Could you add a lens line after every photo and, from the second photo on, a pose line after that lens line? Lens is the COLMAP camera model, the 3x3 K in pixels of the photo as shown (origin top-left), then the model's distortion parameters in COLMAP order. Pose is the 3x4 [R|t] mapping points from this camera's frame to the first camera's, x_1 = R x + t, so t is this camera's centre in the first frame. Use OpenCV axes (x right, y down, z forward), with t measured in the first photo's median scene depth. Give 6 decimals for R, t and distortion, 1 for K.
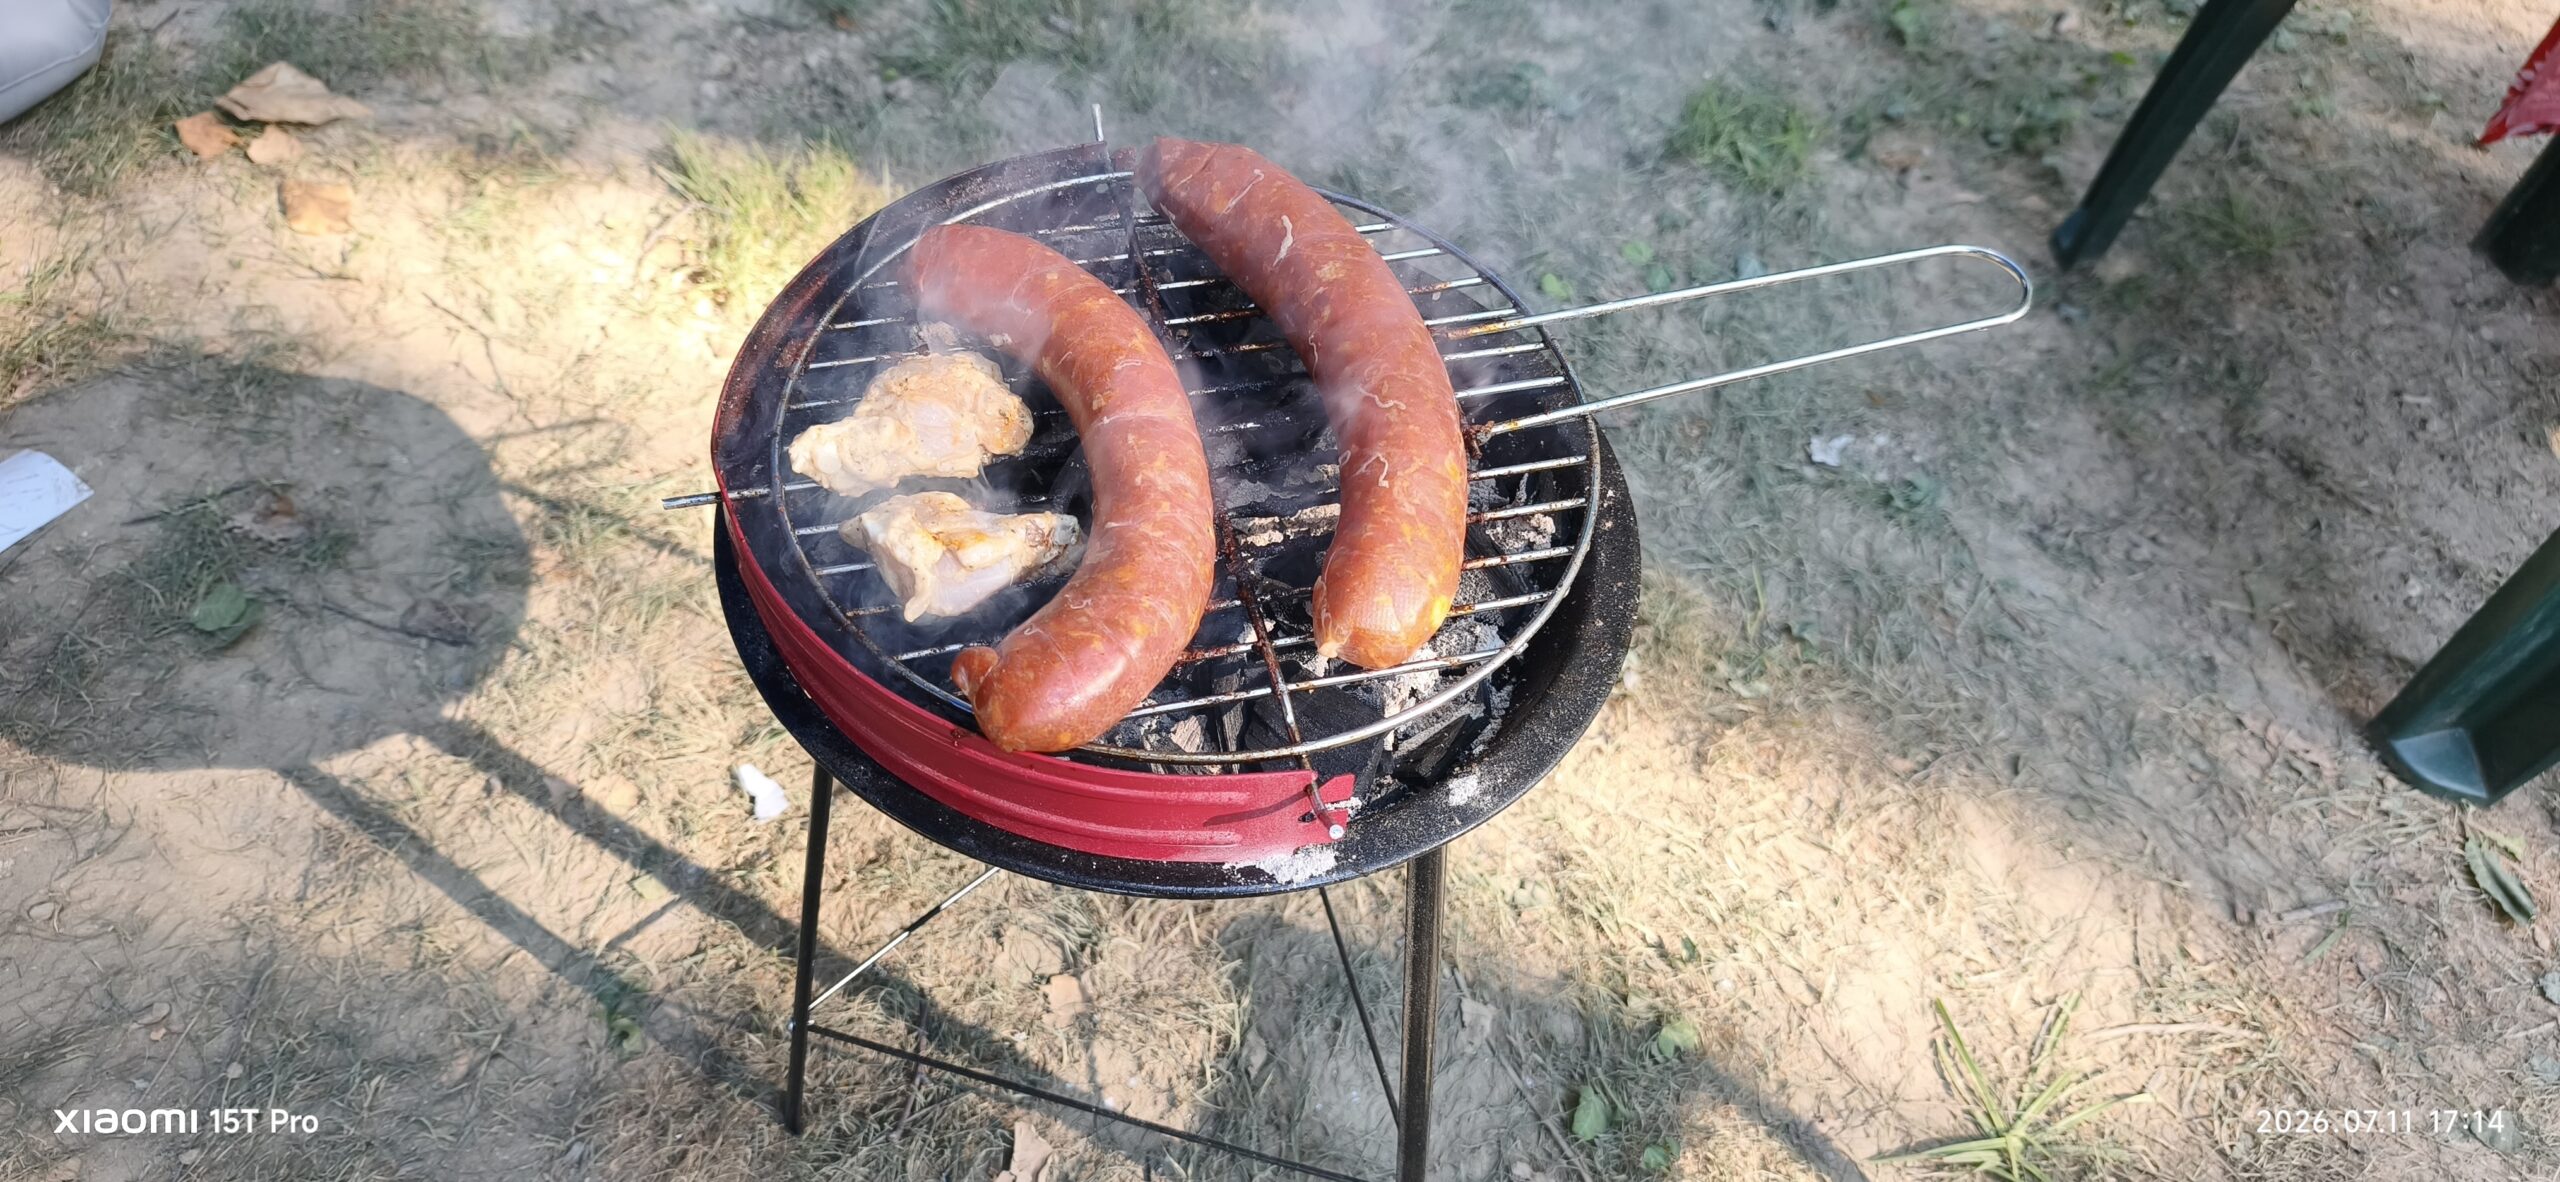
lens RADIAL K [[1807.6, 0, 1280.0], [0, 1807.6, 591.0], [0, 0, 1]] dist [-0.007309, -0.005109]
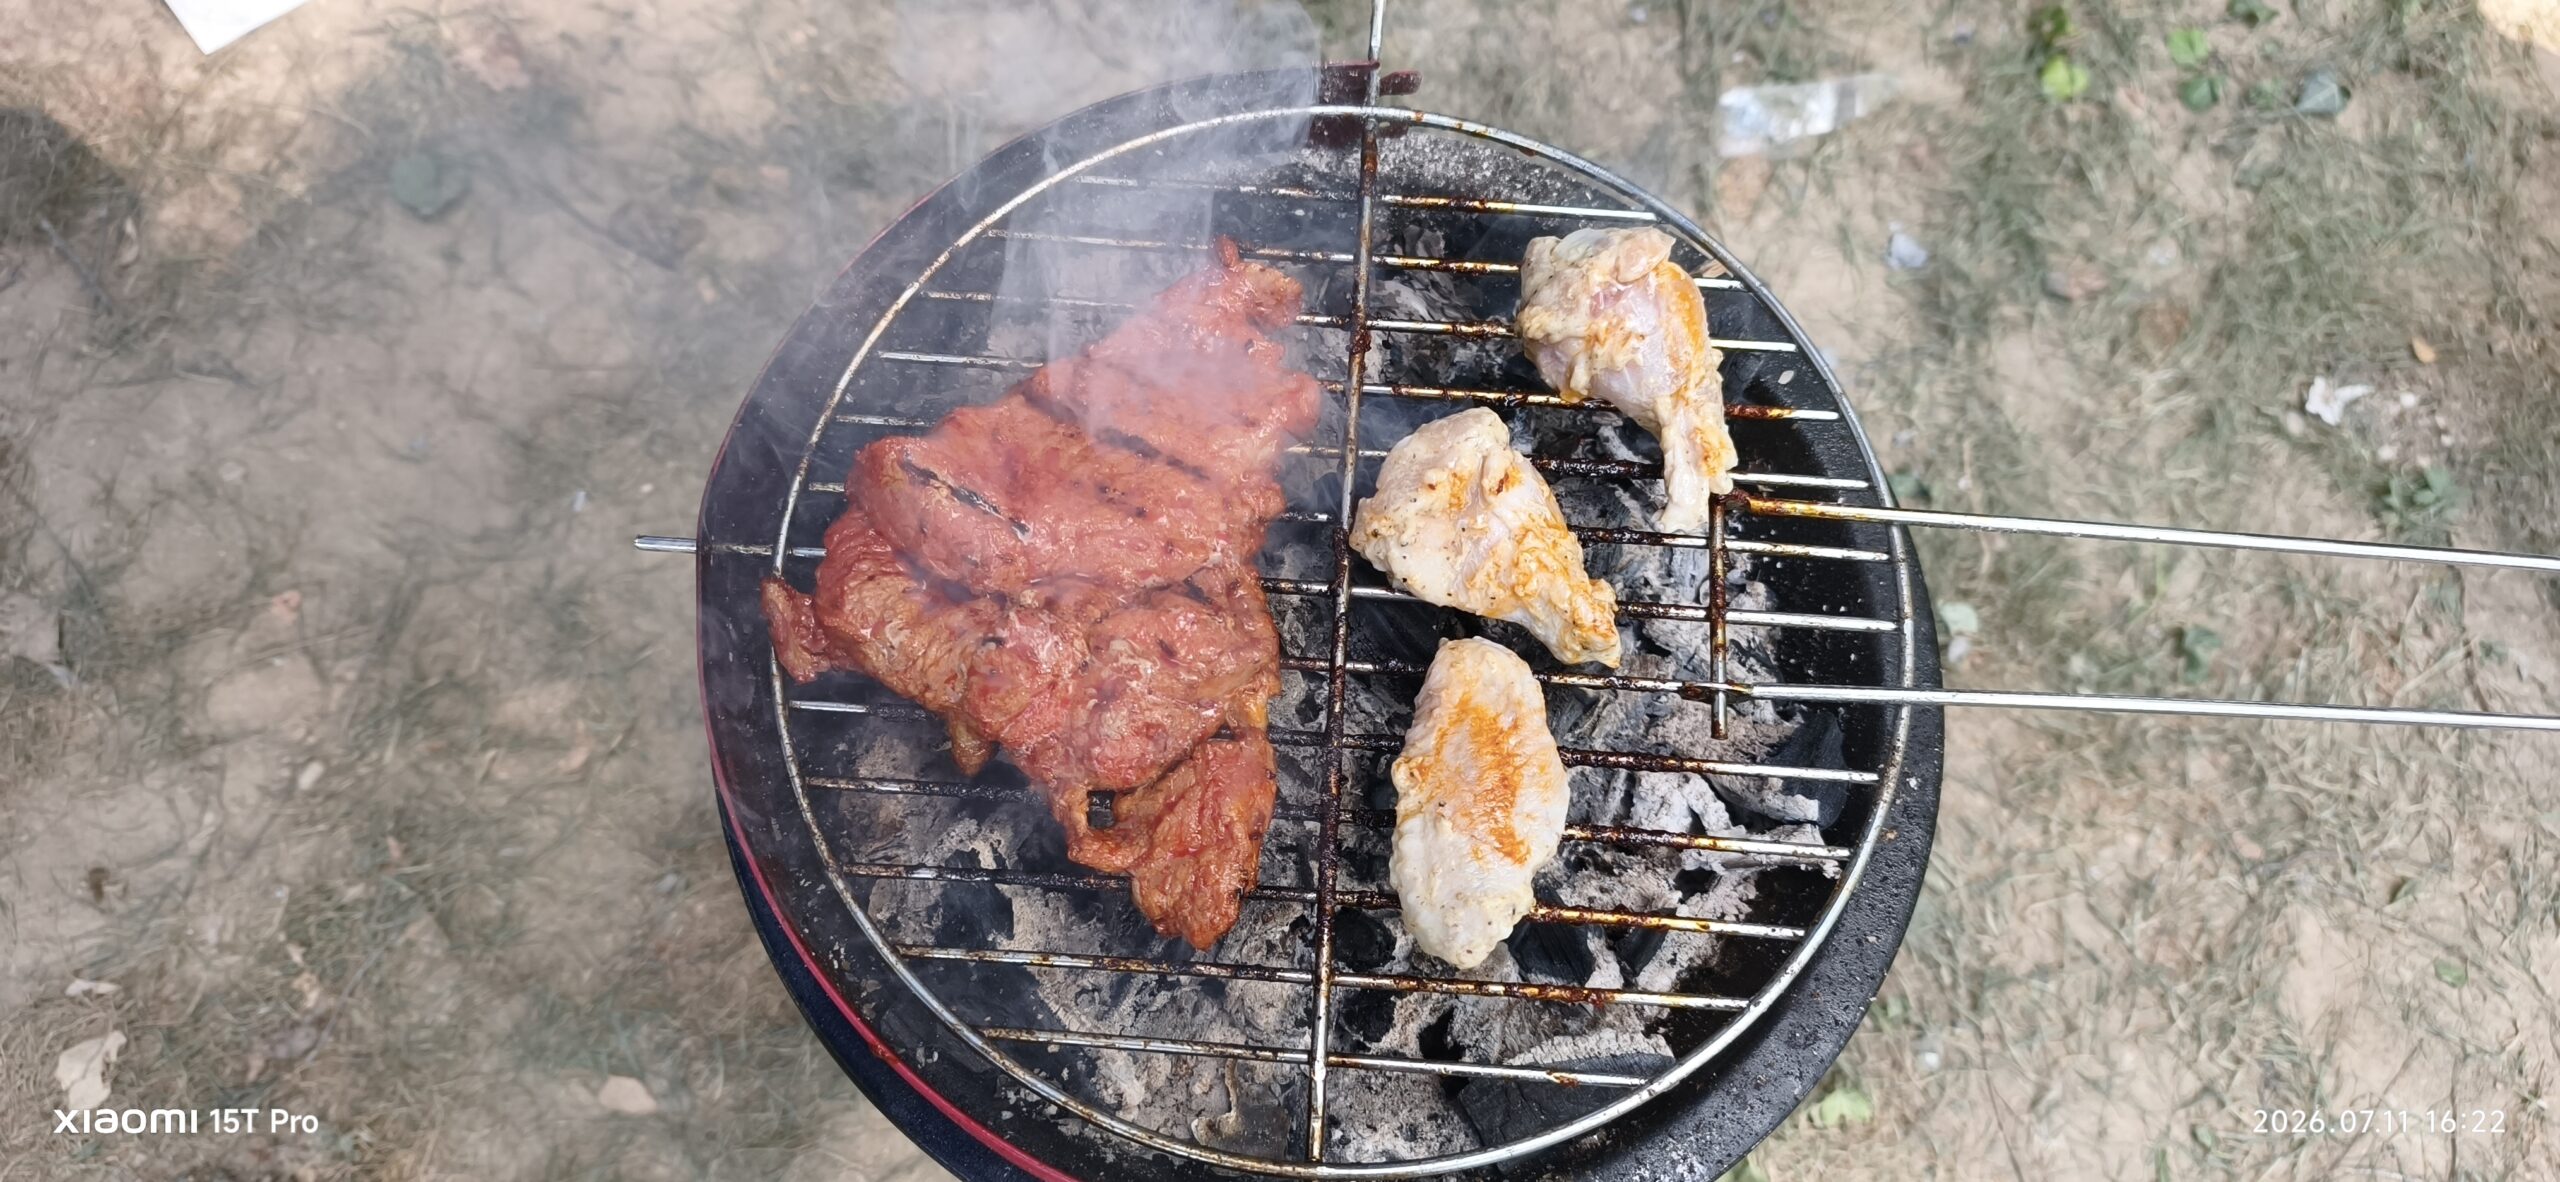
lens RADIAL K [[1807.6, 0, 1280.0], [0, 1807.6, 591.0], [0, 0, 1]] dist [-0.007309, -0.005109]
pose [[0.946973, 0.286406, -0.145650, 0.013989], [-0.223255, 0.912496, 0.342795, -0.185811], [0.231084, -0.292100, 0.928051, 0.171924]]
